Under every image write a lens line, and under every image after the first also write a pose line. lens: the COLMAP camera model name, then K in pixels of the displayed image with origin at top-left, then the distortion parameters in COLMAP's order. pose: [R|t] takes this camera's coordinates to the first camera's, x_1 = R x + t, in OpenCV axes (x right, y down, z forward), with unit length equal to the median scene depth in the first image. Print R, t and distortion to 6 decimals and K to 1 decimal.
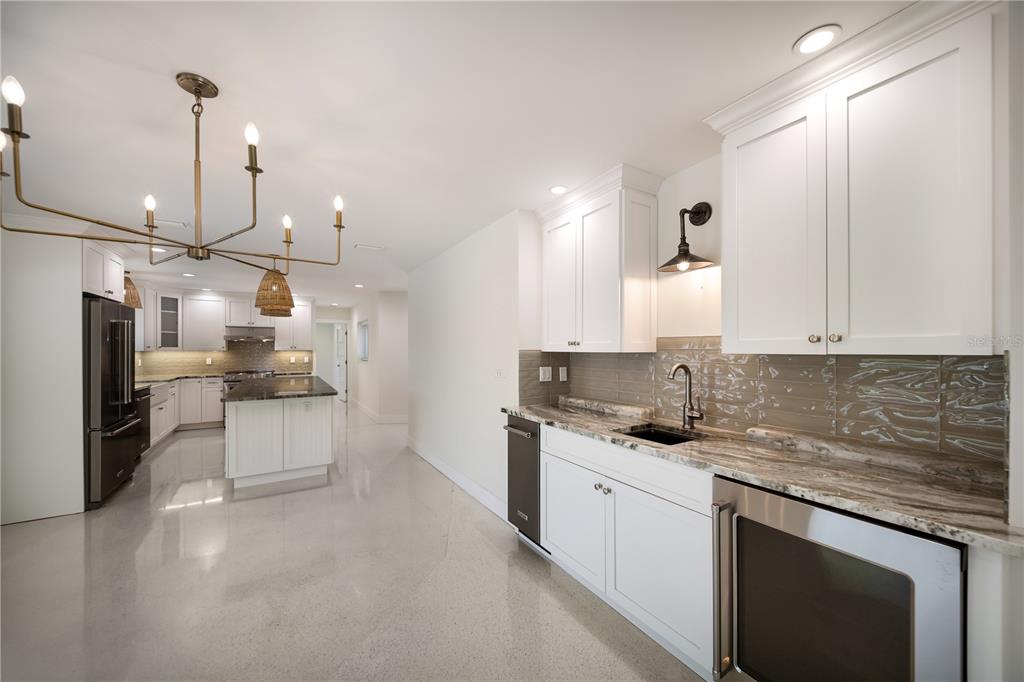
lens RADIAL K [[369.0, 0, 509.8], [0, 369.0, 349.1], [0, 0, 1]] dist [0.000266, -0.000119]
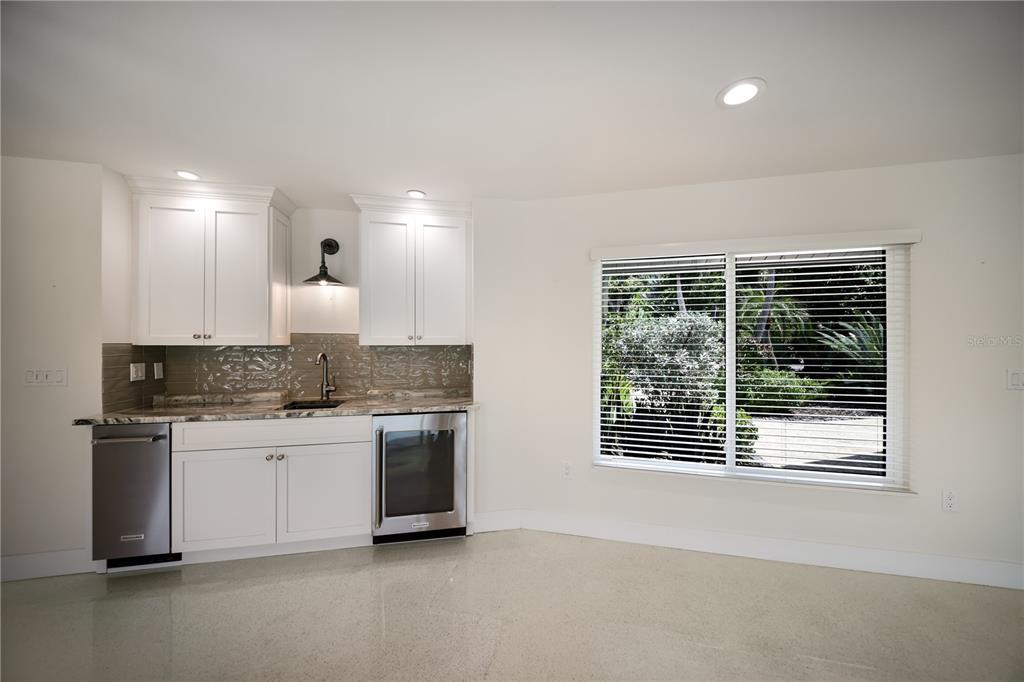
lens RADIAL K [[363.1, 0, 512.0], [0, 363.1, 341.0], [0, 0, 1]] dist [0.000472, -0.000084]
pose [[0.344484, 0.003773, 0.938784, -0.490049], [-0.001774, 0.999993, -0.003368, -0.002324], [-0.938790, -0.000506, 0.344489, -0.116348]]
